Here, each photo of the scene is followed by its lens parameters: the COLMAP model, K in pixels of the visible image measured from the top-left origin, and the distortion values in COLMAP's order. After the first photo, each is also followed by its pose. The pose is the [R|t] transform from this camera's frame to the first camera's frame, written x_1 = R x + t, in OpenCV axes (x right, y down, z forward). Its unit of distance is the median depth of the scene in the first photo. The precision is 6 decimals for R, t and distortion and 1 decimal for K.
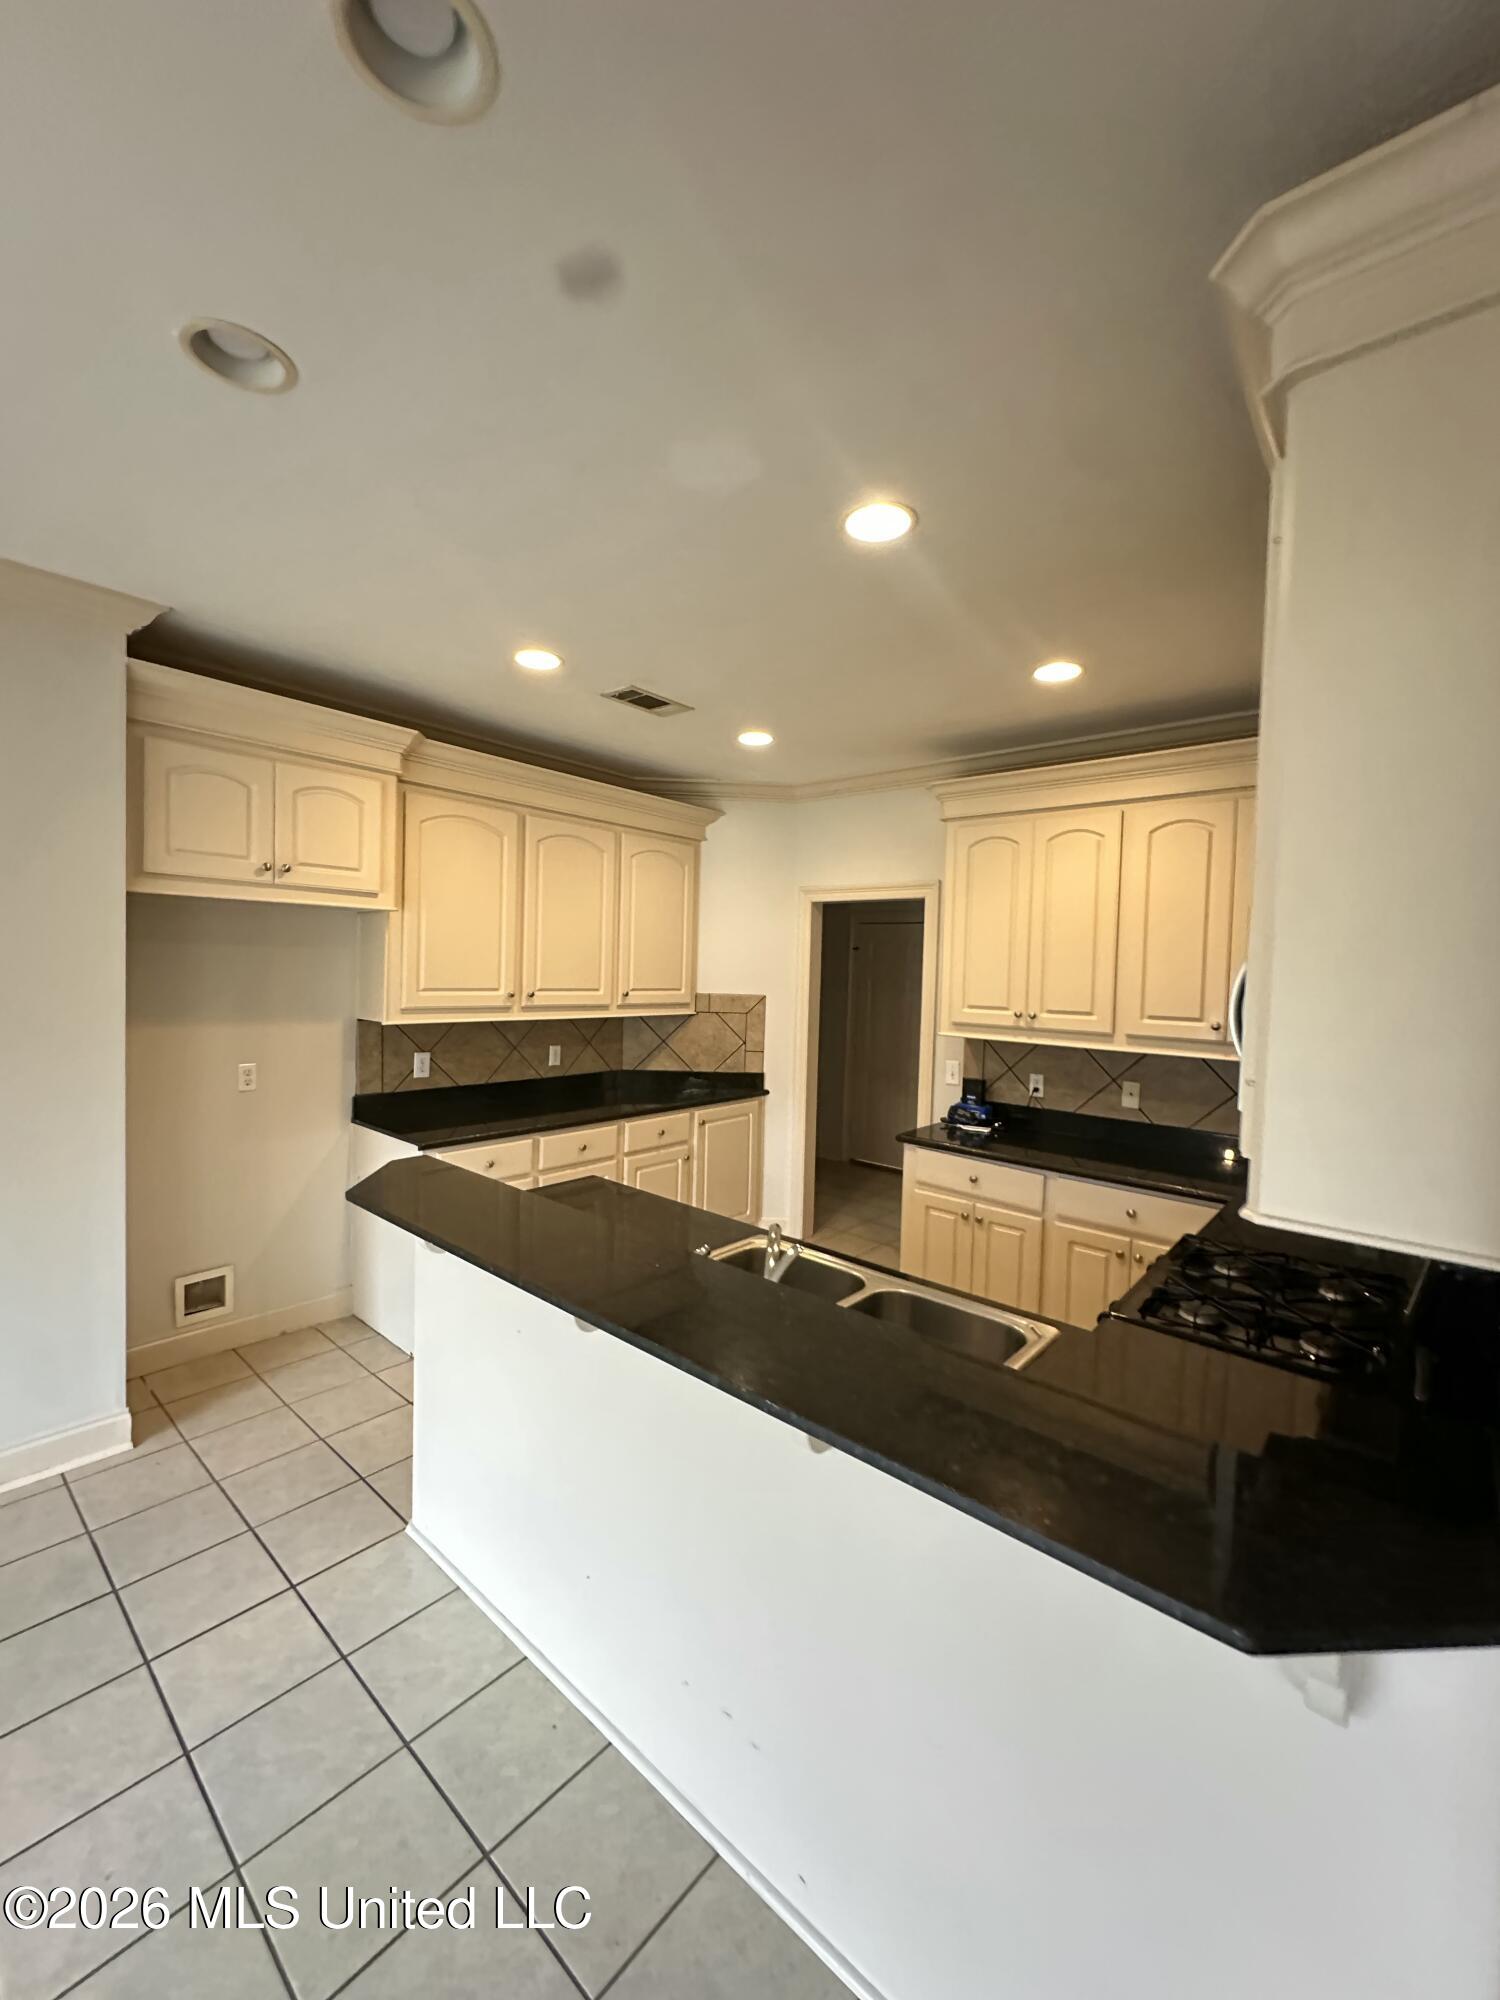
lens RADIAL K [[799.8, 0, 746.7], [0, 799.8, 1001.4], [0, 0, 1]] dist [-0.003169, 0.000834]
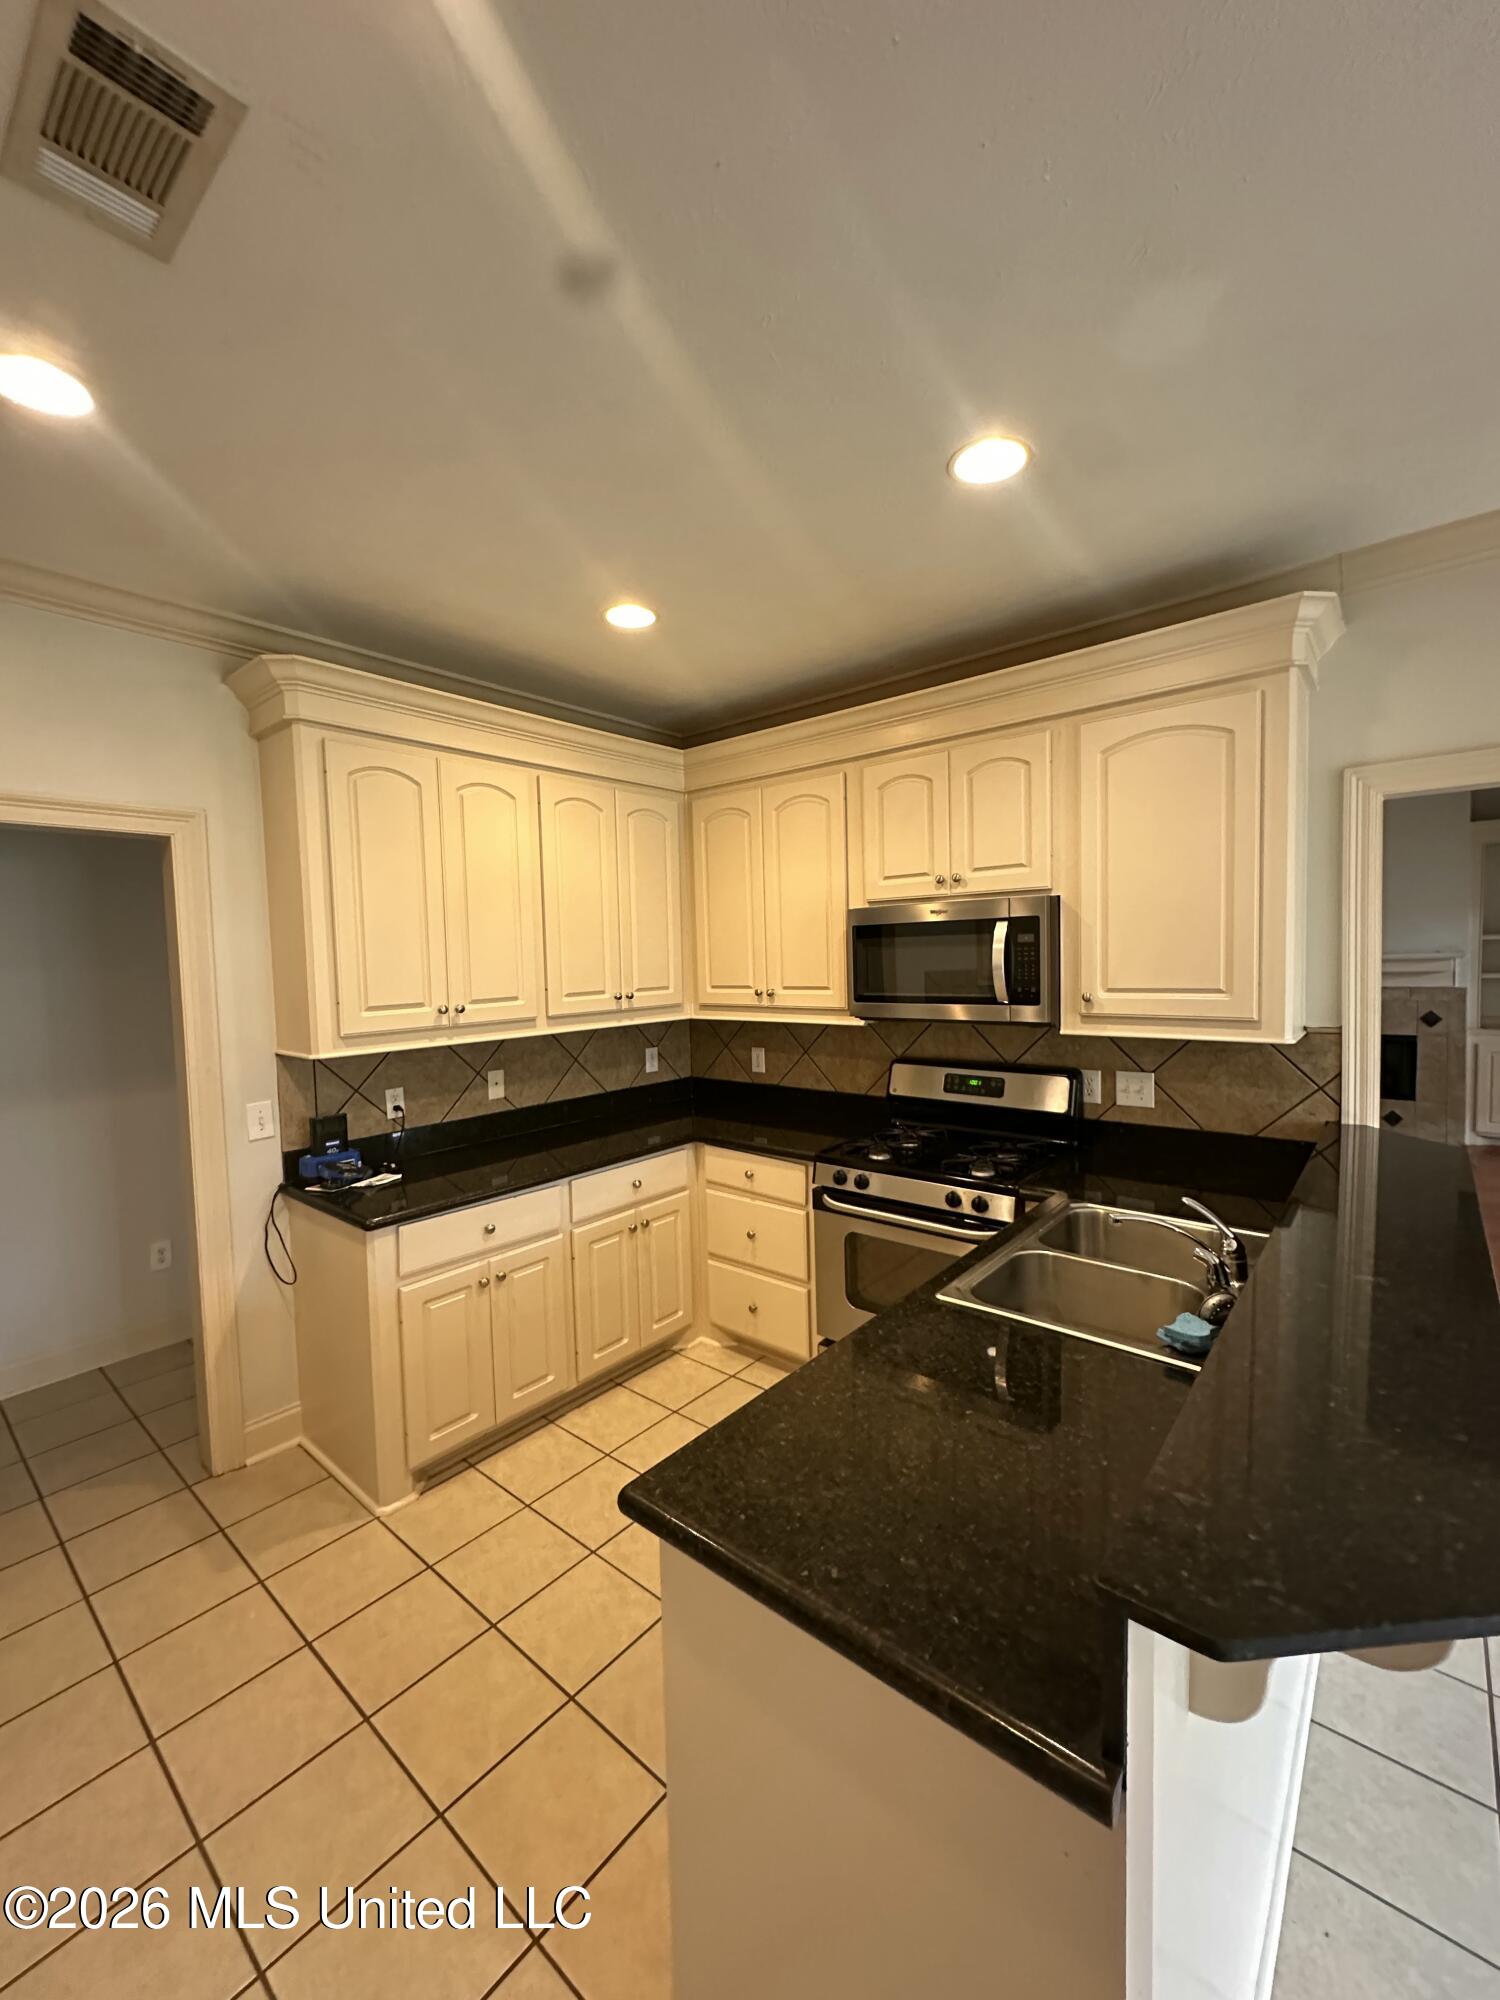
lens RADIAL K [[799.8, 0, 754.7], [0, 799.8, 999.1], [0, 0, 1]] dist [-0.003169, 0.000834]
pose [[-0.018896, -0.086778, 0.996048, -0.477522], [0.063260, 0.994126, 0.087811, -0.047350], [-0.997818, 0.064669, -0.013295, 0.777522]]
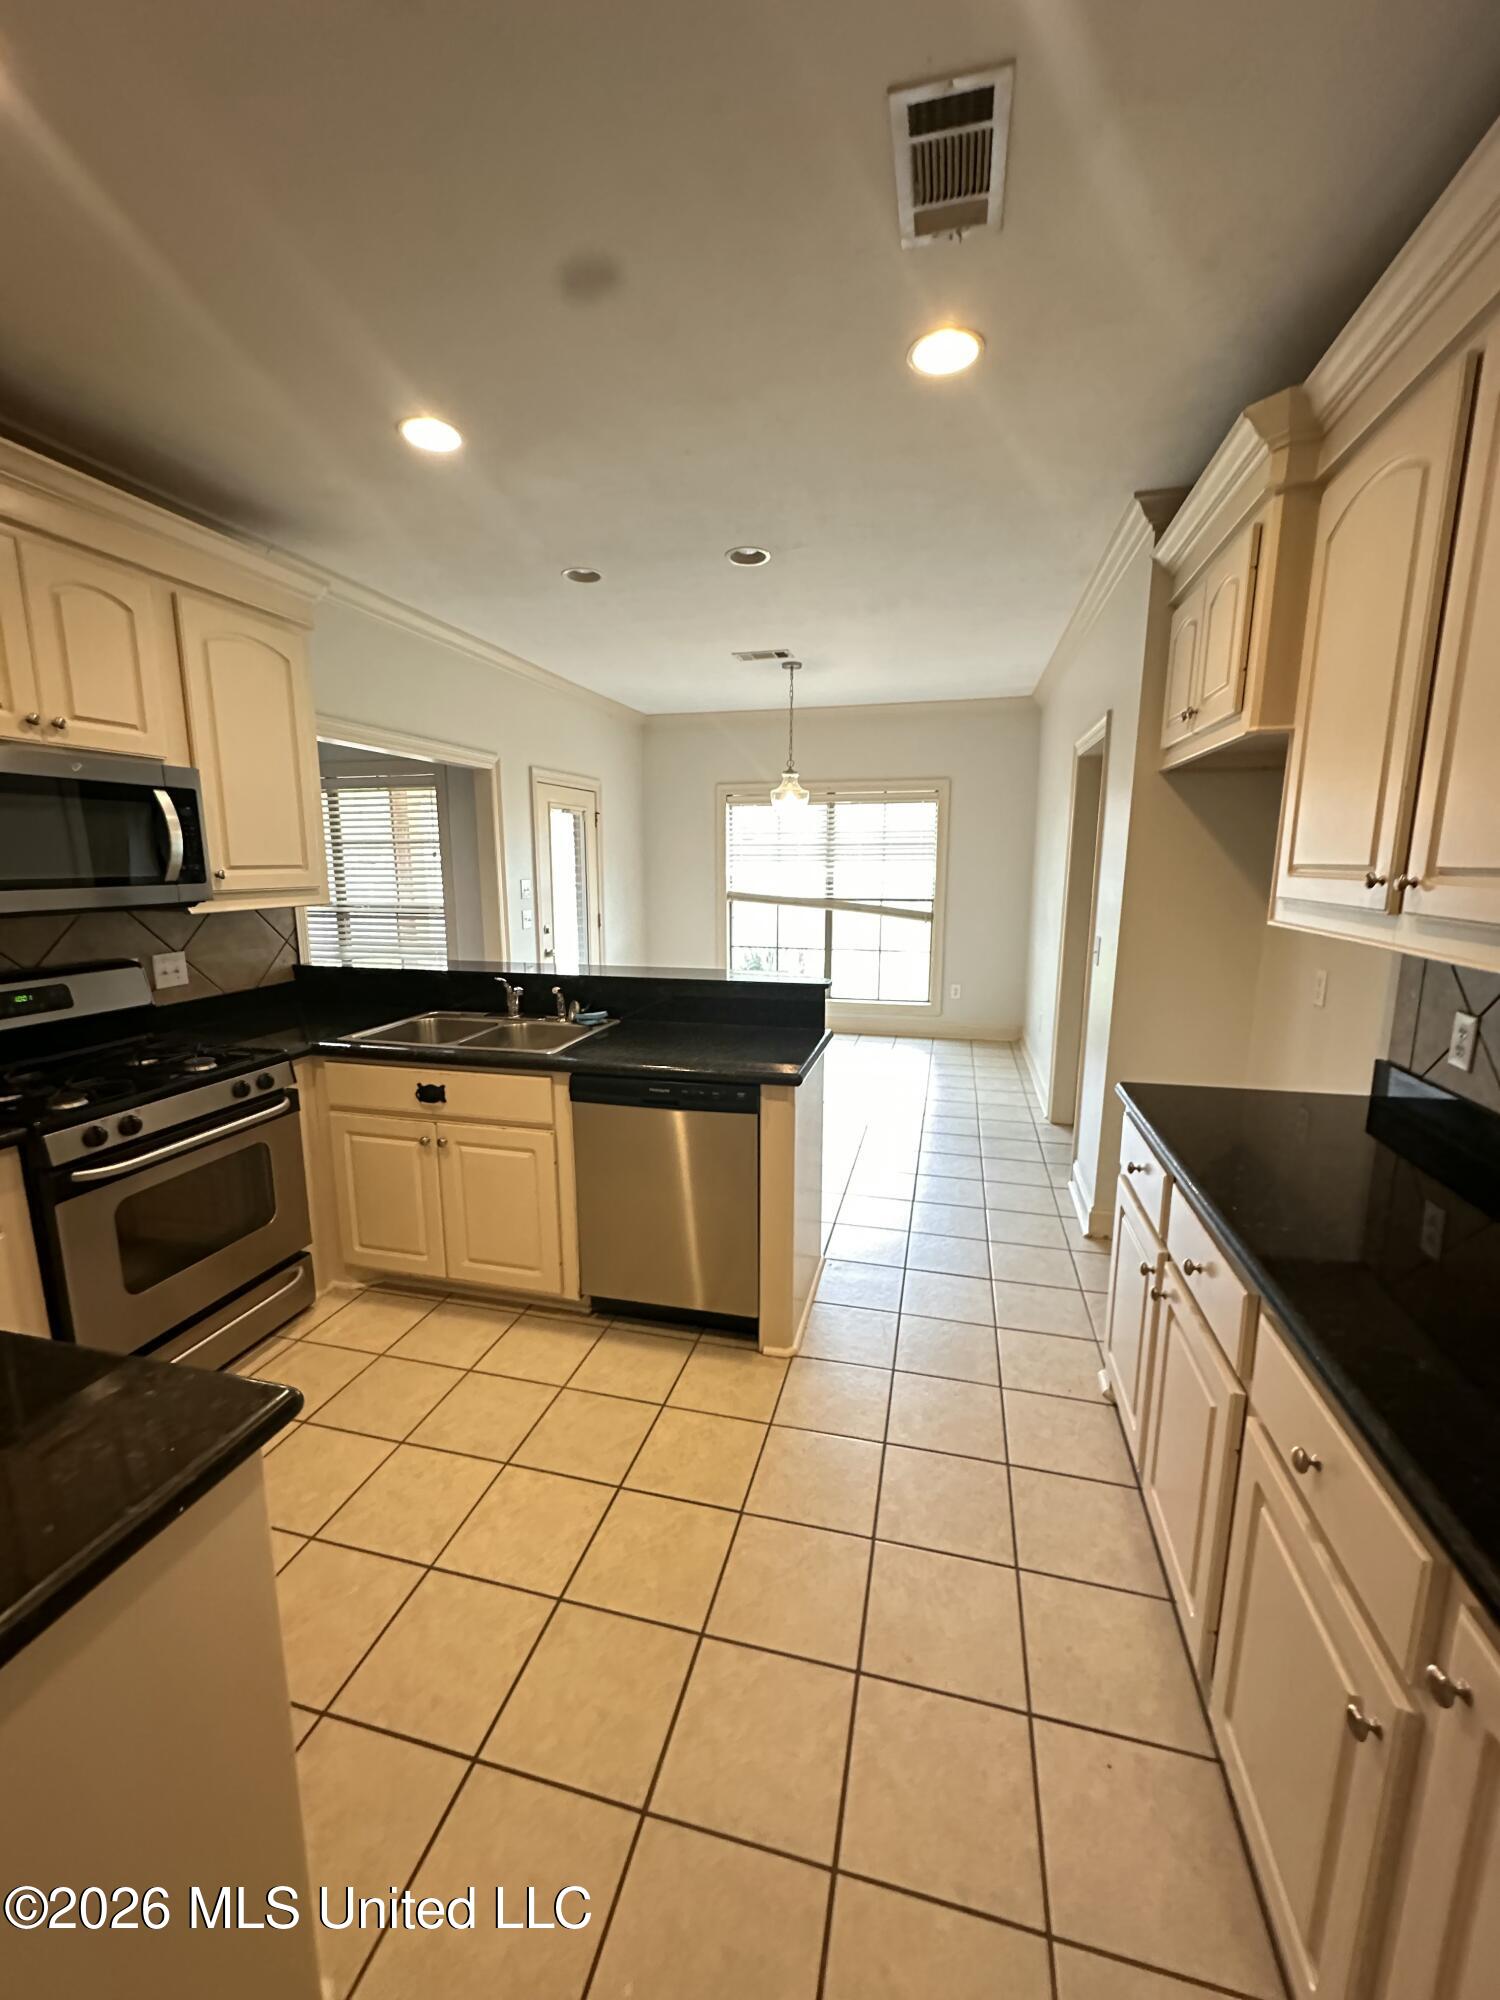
lens RADIAL K [[799.8, 0, 749.2], [0, 799.8, 995.6], [0, 0, 1]] dist [-0.003169, 0.000834]
pose [[-0.892385, 0.045041, -0.449022, 0.196731], [-0.044971, 0.981178, 0.187797, -0.015588], [0.449029, 0.187781, -0.873563, 1.431095]]
